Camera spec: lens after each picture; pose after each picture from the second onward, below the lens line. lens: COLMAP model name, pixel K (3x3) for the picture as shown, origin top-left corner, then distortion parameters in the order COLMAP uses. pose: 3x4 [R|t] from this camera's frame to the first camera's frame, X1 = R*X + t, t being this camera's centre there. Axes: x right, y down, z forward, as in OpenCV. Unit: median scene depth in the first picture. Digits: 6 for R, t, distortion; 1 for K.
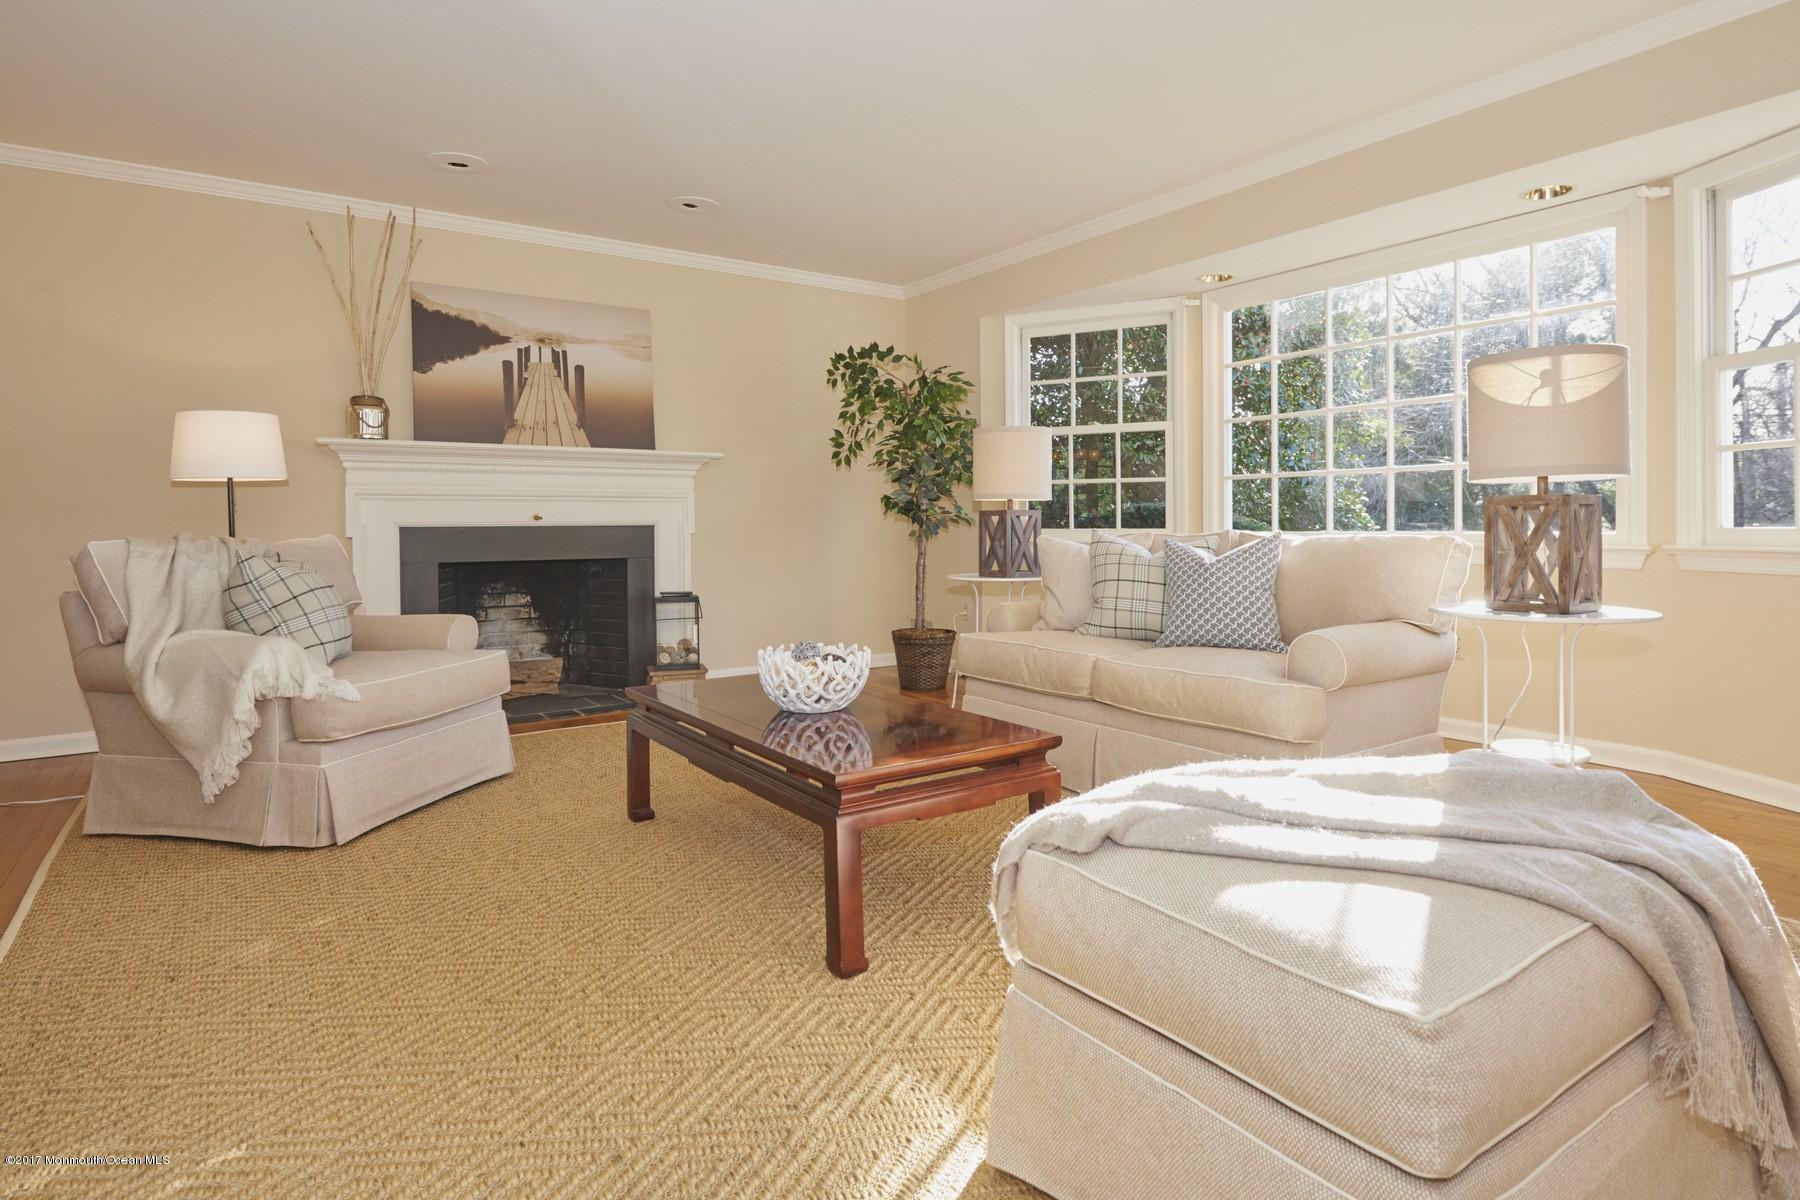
lens RADIAL K [[987.5, 0, 902.2], [0, 987.5, 526.2], [0, 0, 1]] dist [-0.001545, -0.000865]
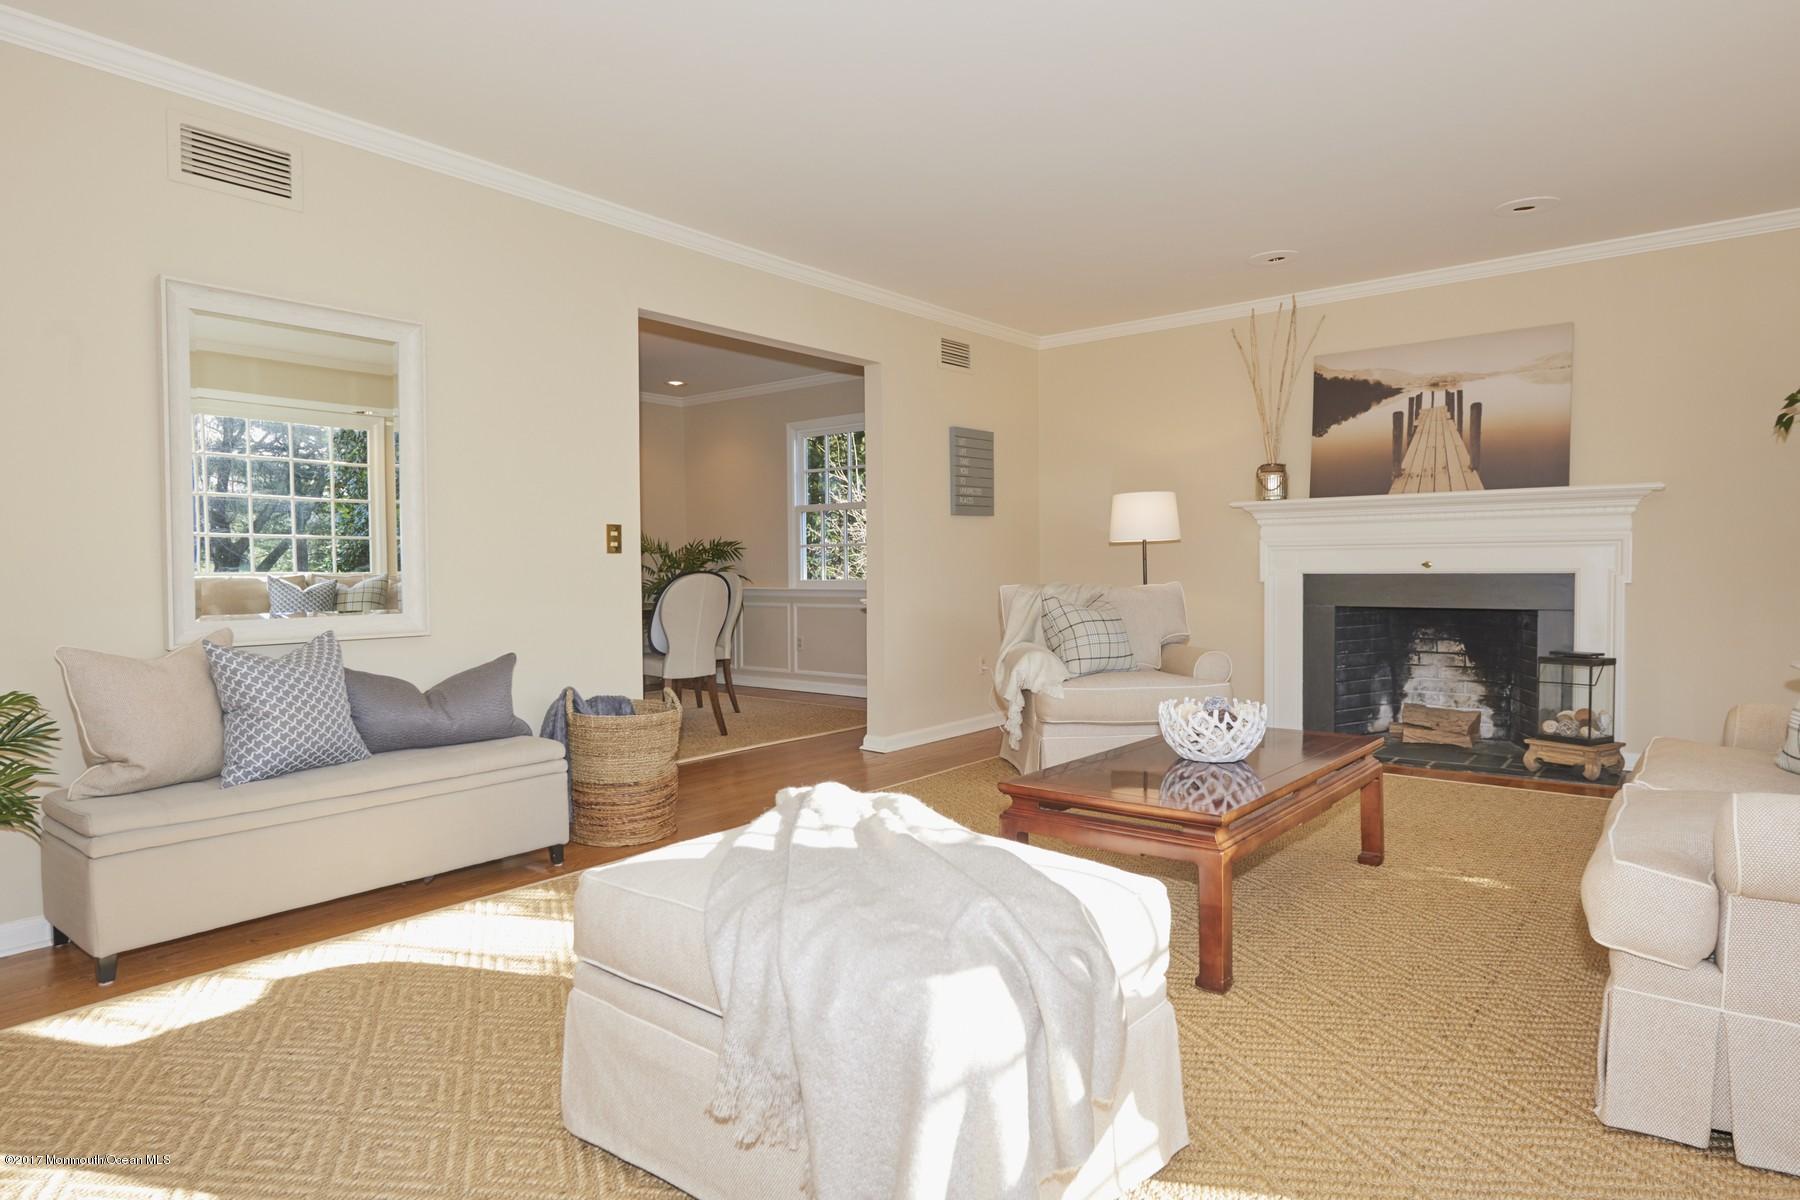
lens RADIAL K [[1014.7, 0, 900.0], [0, 1014.7, 600.0], [0, 0, 1]] dist [0.000997, 0.000129]
pose [[0.288590, 0.036587, -0.956753, 0.461885], [0.005330, 0.999193, 0.039818, -0.017320], [0.957438, -0.016591, 0.288162, 0.198360]]
